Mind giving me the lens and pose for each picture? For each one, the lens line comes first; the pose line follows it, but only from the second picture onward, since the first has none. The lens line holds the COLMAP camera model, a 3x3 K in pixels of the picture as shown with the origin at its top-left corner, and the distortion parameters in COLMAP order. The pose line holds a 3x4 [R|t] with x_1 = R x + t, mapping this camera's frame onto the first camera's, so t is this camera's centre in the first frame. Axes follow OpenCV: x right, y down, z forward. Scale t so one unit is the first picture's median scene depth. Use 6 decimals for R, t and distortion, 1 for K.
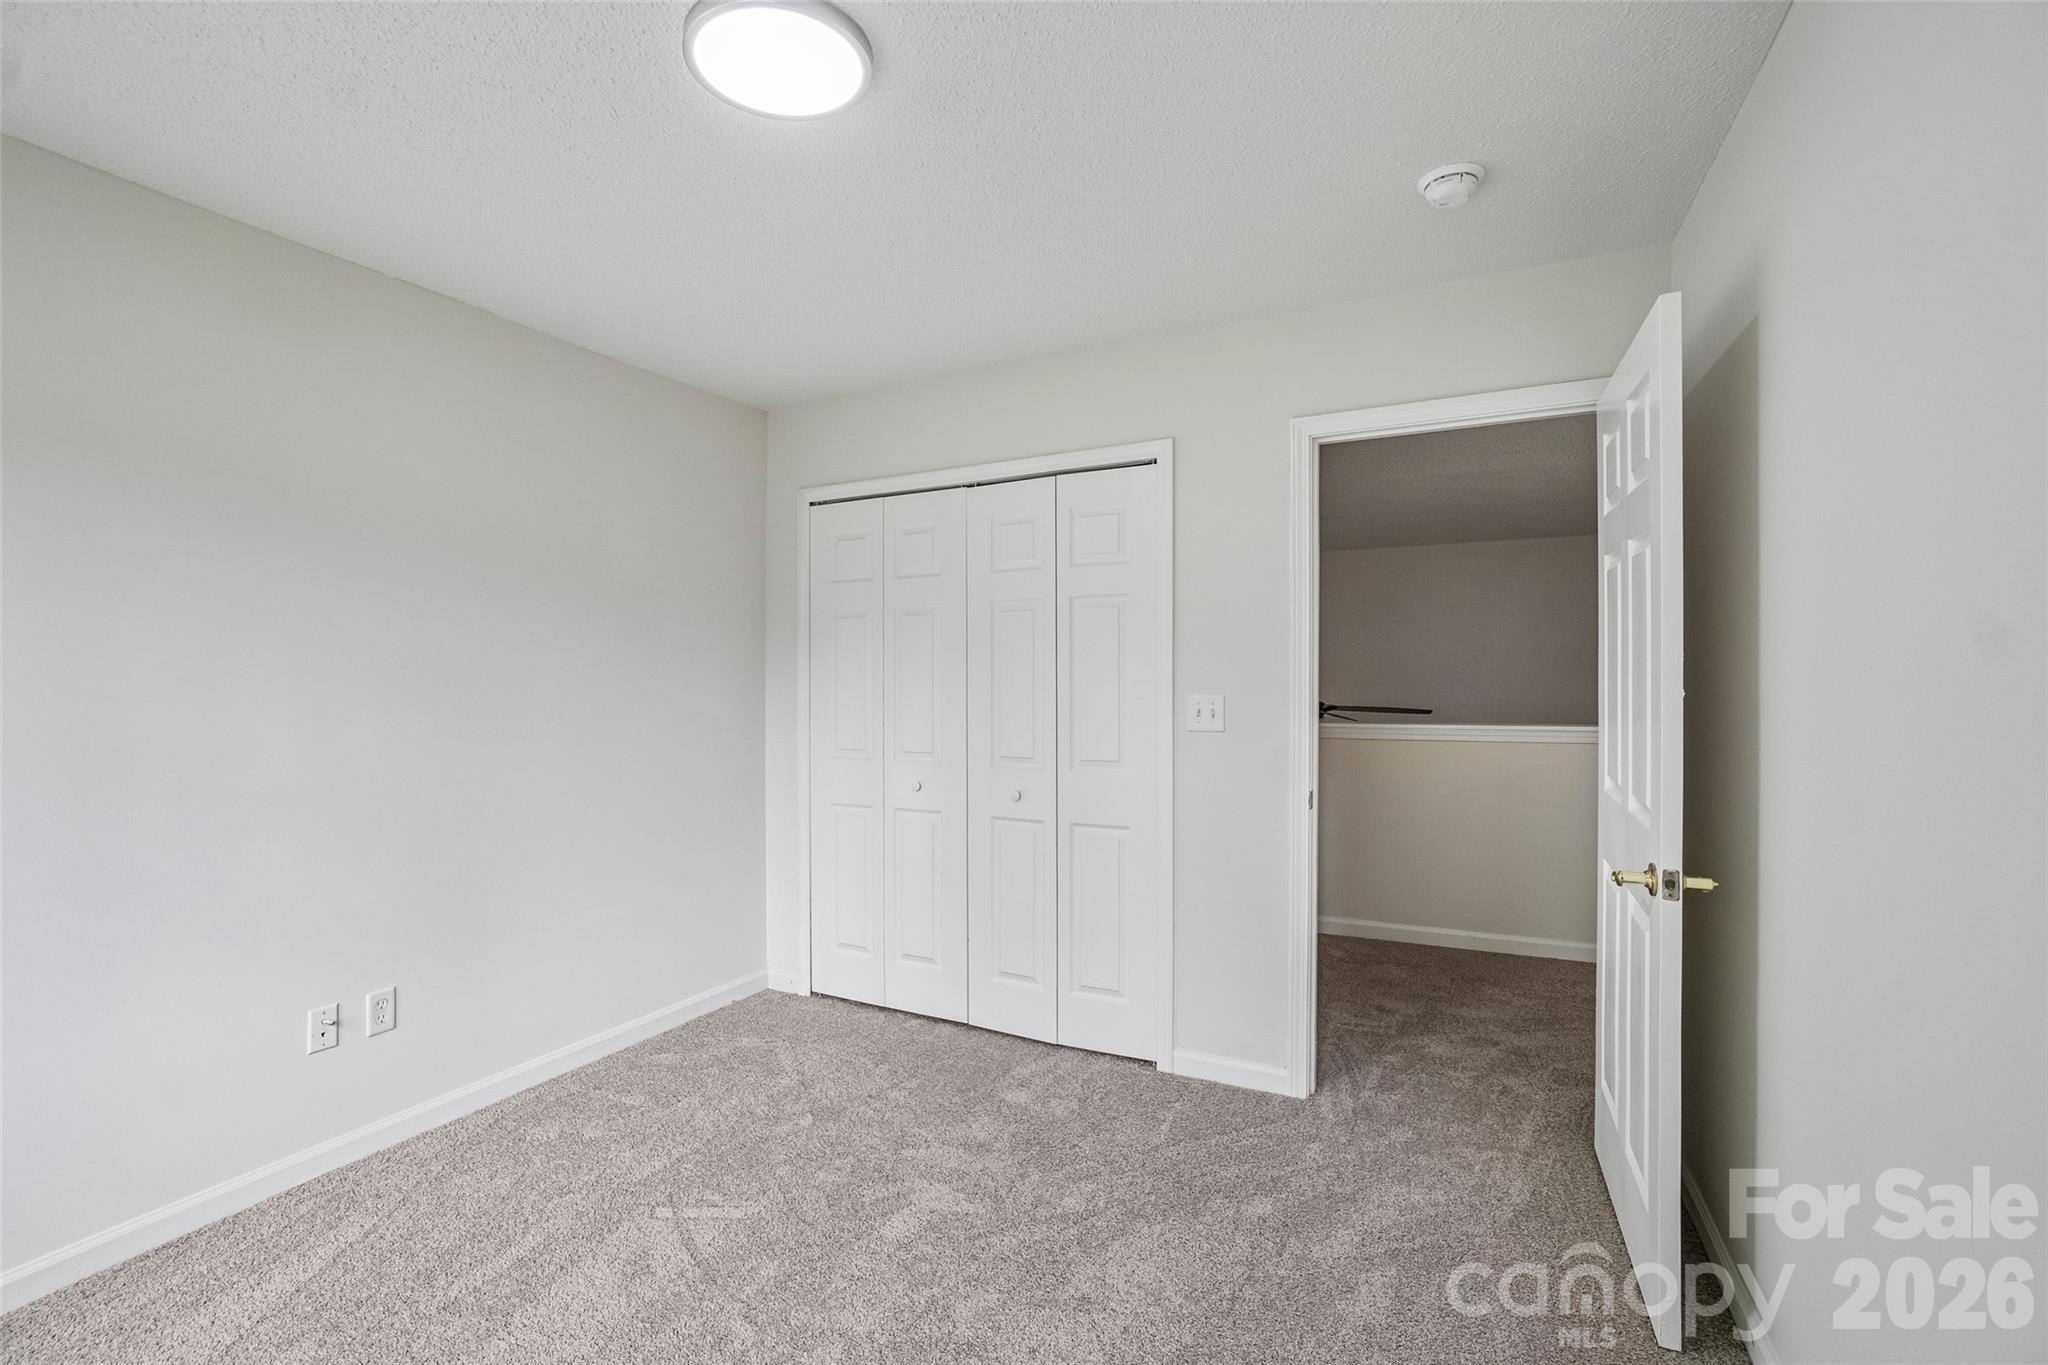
lens RADIAL K [[903.8, 0, 1011.0], [0, 903.8, 677.8], [0, 0, 1]] dist [-0.073504, 0.027972]
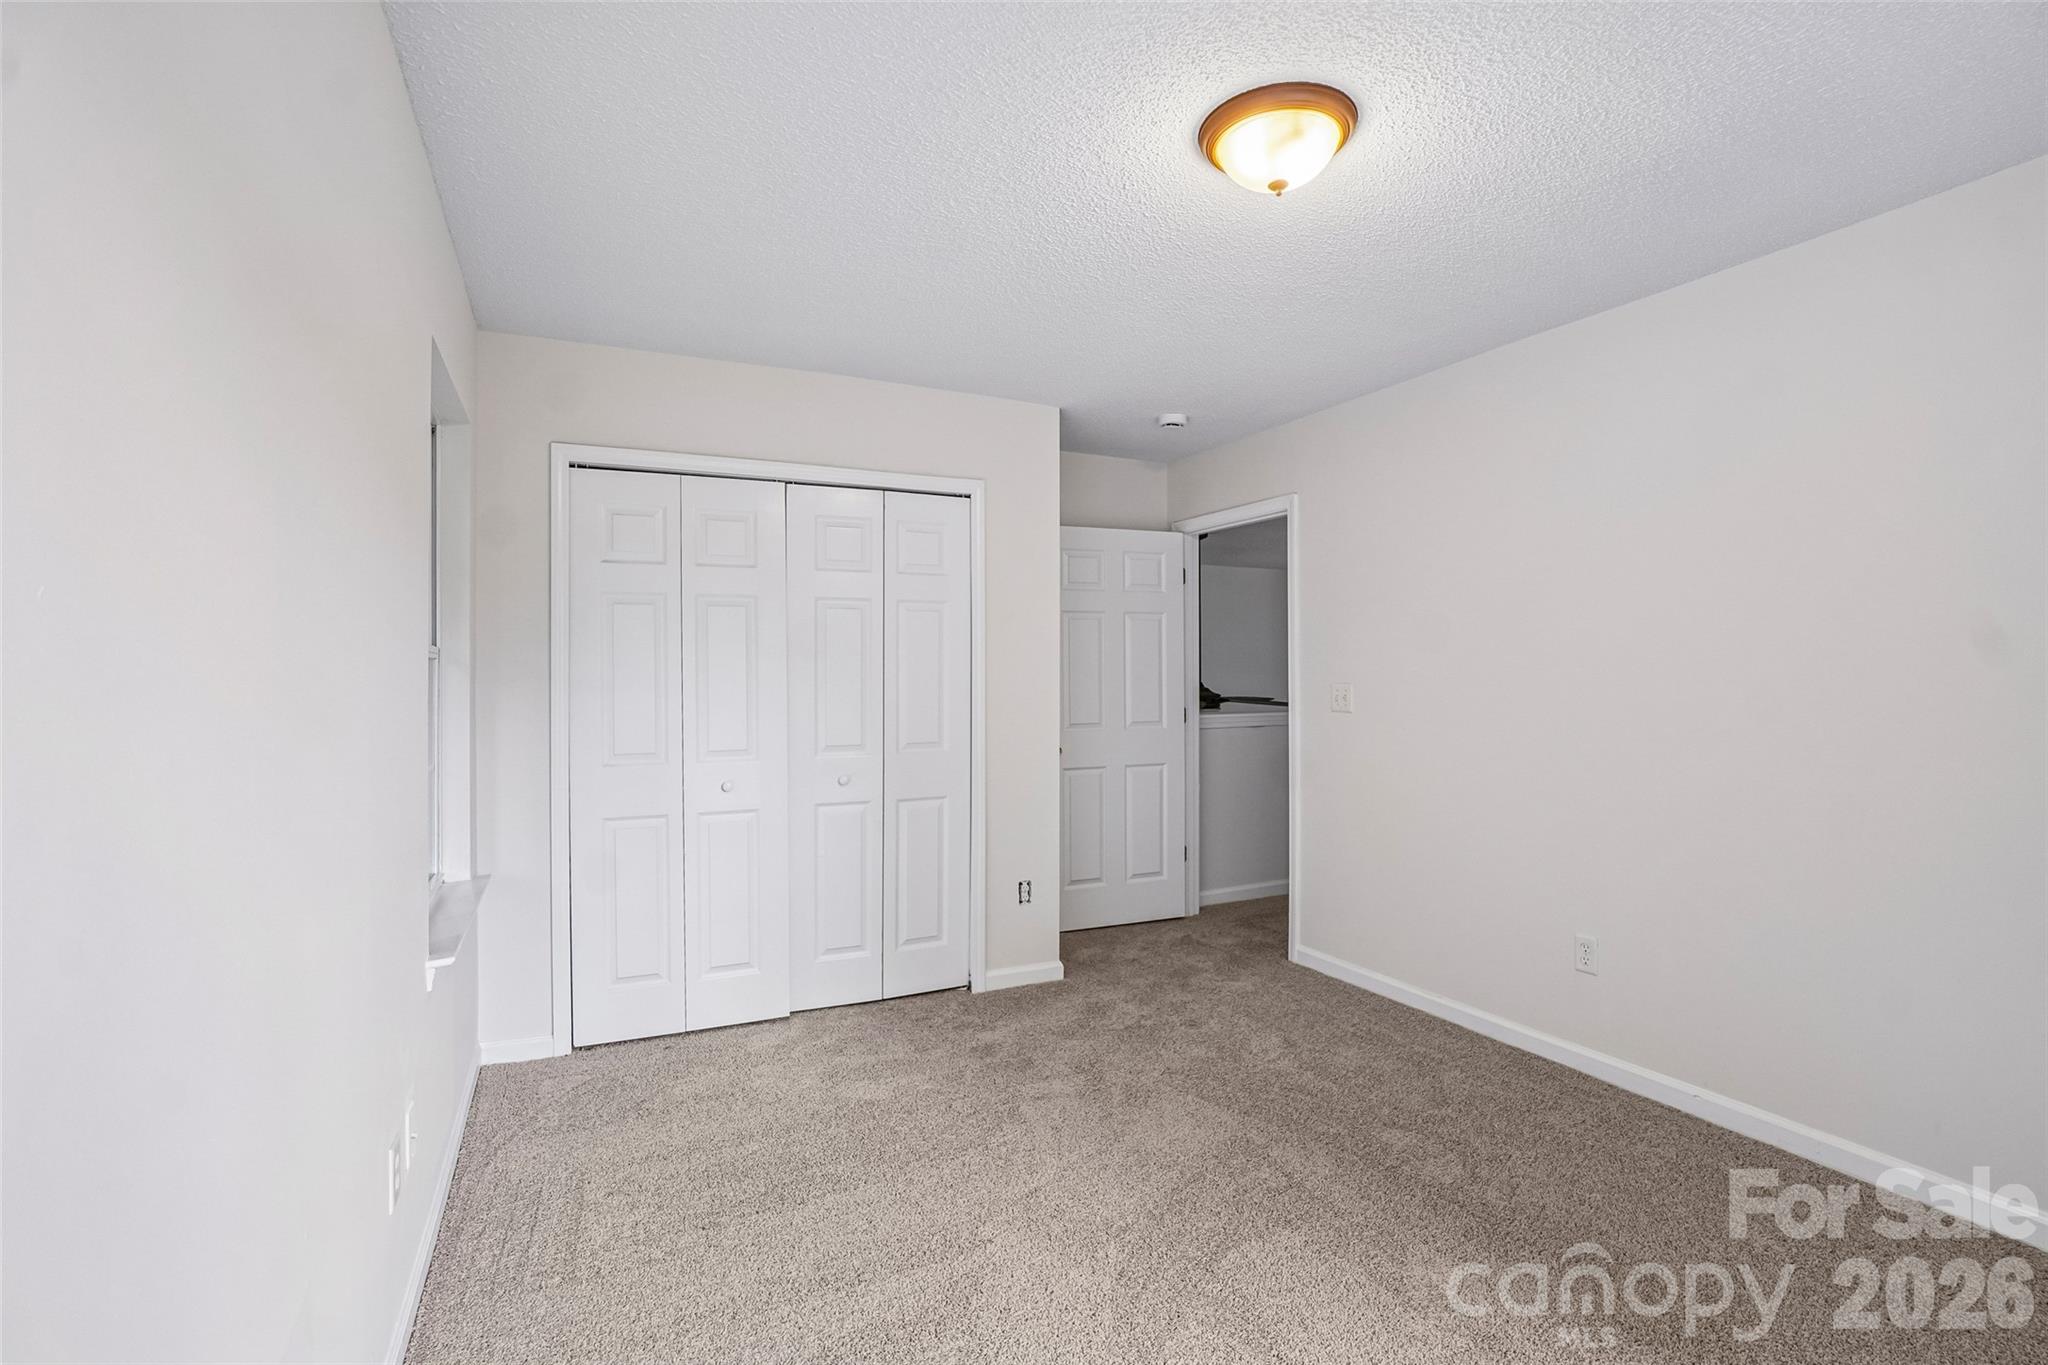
lens RADIAL K [[903.8, 0, 1011.0], [0, 903.8, 677.8], [0, 0, 1]] dist [-0.073504, 0.027972]
pose [[0.595569, 0.003541, 0.803297, -0.763382], [0.006568, 0.999935, -0.009277, 0.018791], [-0.803278, 0.010801, 0.595507, 0.212569]]
